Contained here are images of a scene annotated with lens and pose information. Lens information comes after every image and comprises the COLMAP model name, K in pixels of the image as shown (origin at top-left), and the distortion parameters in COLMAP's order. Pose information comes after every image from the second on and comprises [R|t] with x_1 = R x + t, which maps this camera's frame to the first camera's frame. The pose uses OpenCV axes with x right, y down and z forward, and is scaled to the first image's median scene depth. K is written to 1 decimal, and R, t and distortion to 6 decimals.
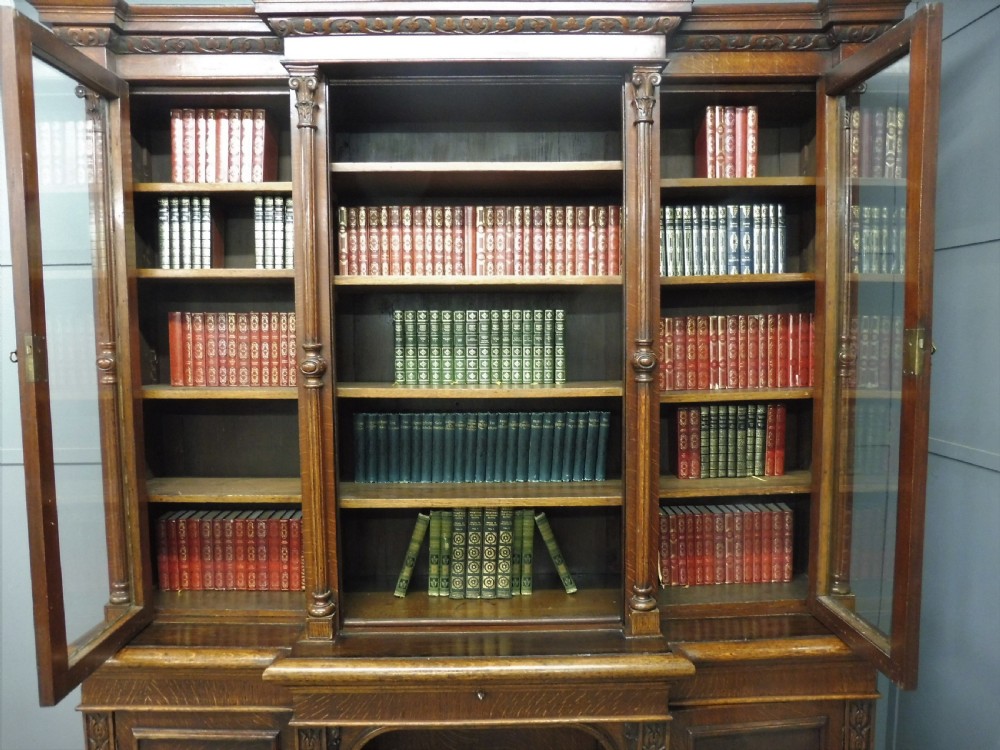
lens RADIAL K [[723.3, 0, 502.6], [0, 723.3, 382.0], [0, 0, 1]] dist [-0.046150, 0.009247]
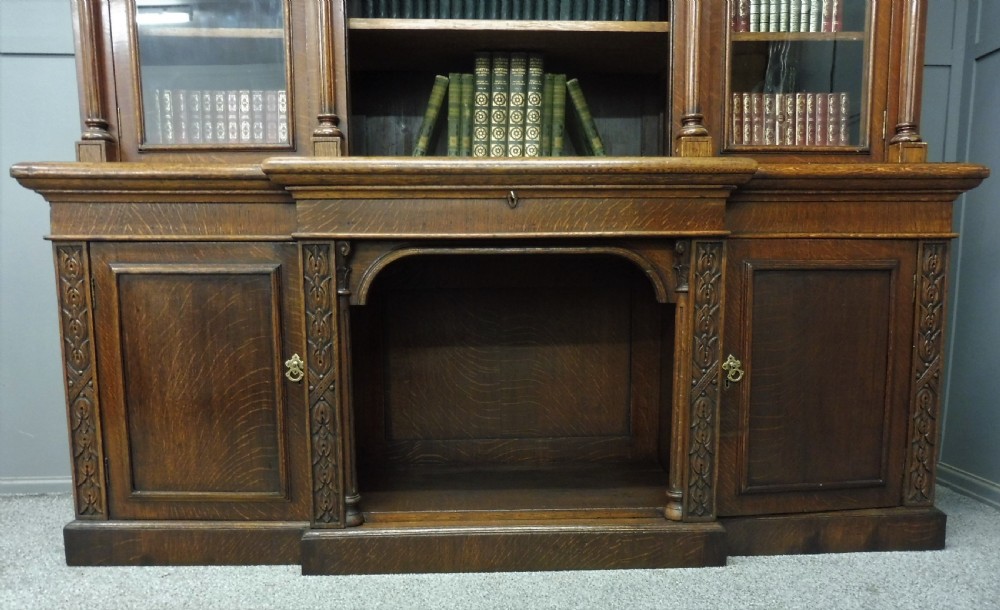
lens RADIAL K [[736.5, 0, 511.2], [0, 736.5, 383.1], [0, 0, 1]] dist [-0.033049, -0.018111]
pose [[0.999720, 0.001244, 0.023644, -0.045153], [-0.002785, 0.997863, 0.065278, 0.504940], [-0.023512, -0.065326, 0.997587, 0.077575]]
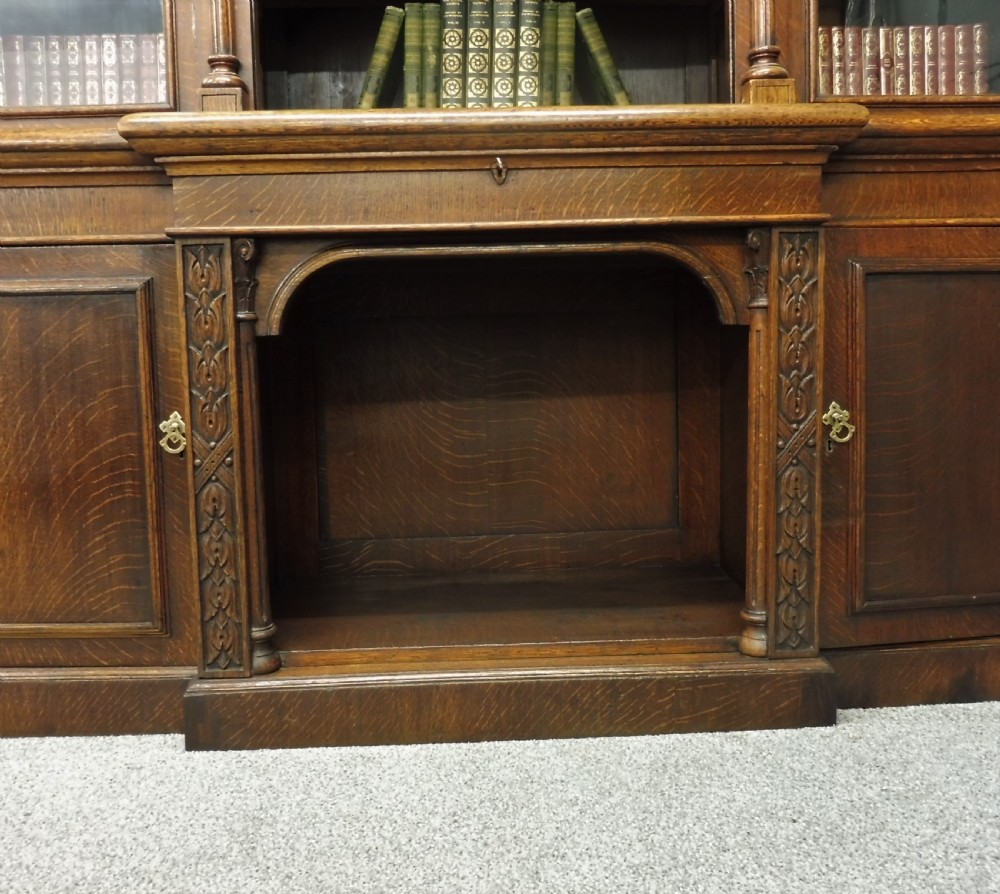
lens RADIAL K [[953.3, 0, 503.1], [0, 953.3, 419.6], [0, 0, 1]] dist [-0.041938, 0.000000]
pose [[0.999680, -0.014620, 0.020648, -0.039333], [0.014244, 0.999732, 0.018232, 0.522648], [-0.020909, -0.017932, 0.999621, 0.195498]]
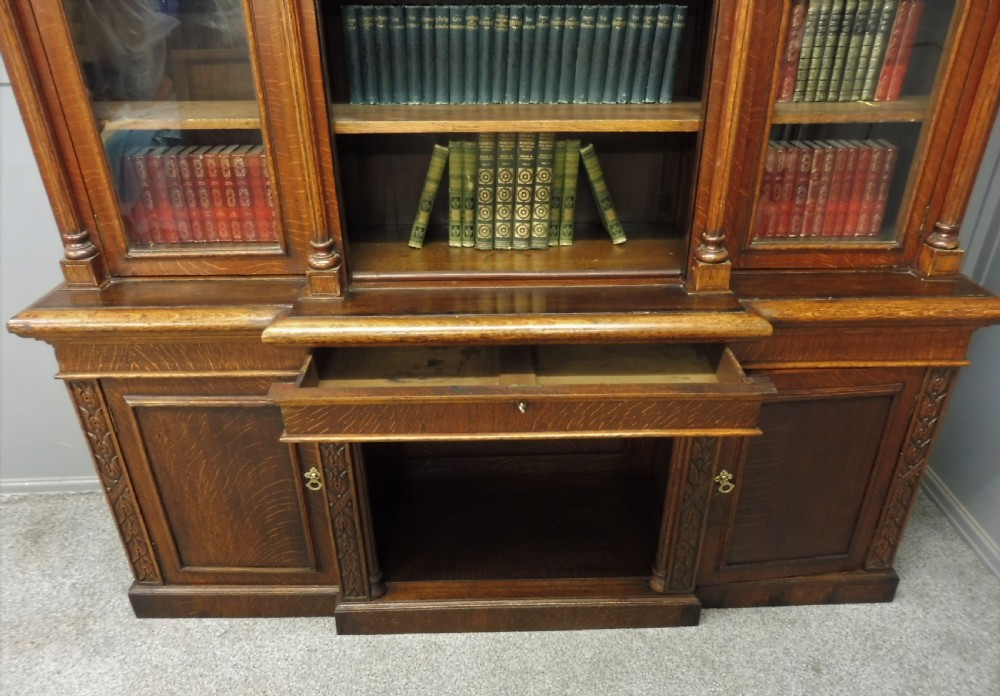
lens RADIAL K [[734.5, 0, 504.5], [0, 734.5, 389.9], [0, 0, 1]] dist [-0.050462, 0.009658]
pose [[0.999969, 0.000407, 0.007857, -0.045935], [-0.003879, 0.894369, 0.447313, 0.065046], [-0.006845, -0.447330, 0.894343, 0.163853]]
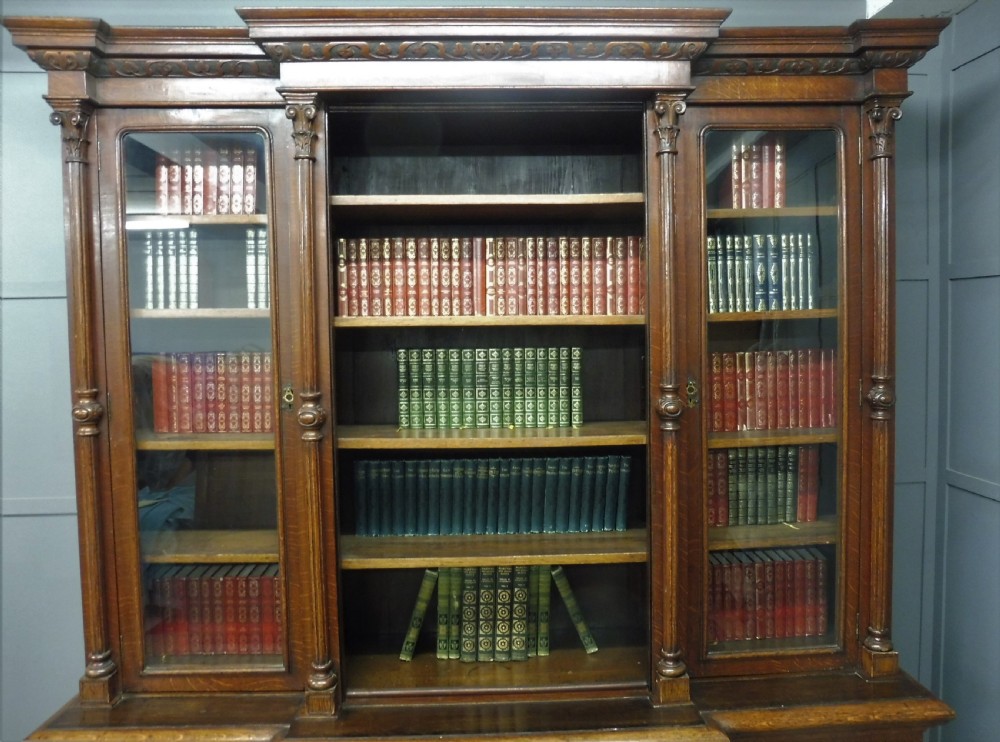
lens RADIAL K [[760.4, 0, 513.9], [0, 760.4, 364.9], [0, 0, 1]] dist [-0.045158, 0.005090]
pose [[0.999706, -0.007862, 0.022954, -0.023924], [0.008451, 0.999634, -0.025687, -0.053766], [-0.022744, 0.025873, 0.999406, 0.024807]]
